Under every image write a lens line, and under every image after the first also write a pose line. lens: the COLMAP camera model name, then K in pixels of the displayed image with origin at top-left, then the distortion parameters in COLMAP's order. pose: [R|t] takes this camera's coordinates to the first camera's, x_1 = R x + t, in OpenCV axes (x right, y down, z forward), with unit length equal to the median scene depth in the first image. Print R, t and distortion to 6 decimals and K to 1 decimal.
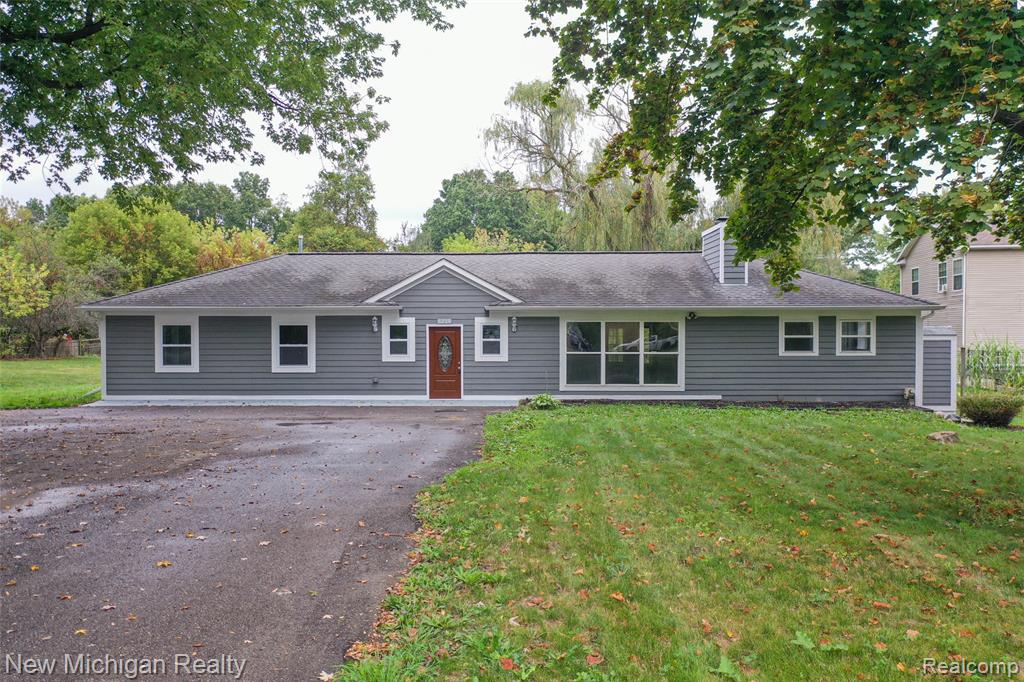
lens RADIAL K [[807.5, 0, 517.6], [0, 807.5, 337.7], [0, 0, 1]] dist [-0.002704, 0.014296]
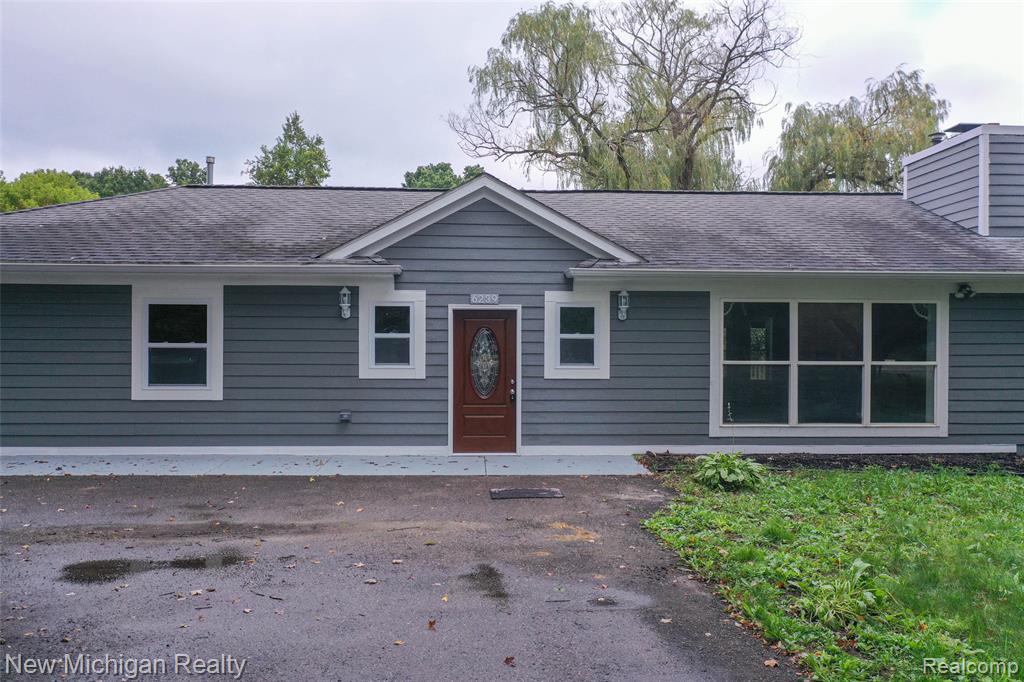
lens RADIAL K [[807.5, 0, 515.2], [0, 807.5, 336.4], [0, 0, 1]] dist [-0.002704, 0.014296]
pose [[0.998378, 0.005791, 0.056634, -0.099951], [-0.004937, 0.999872, -0.015217, 0.010803], [-0.056715, 0.014913, 0.998279, 0.497236]]
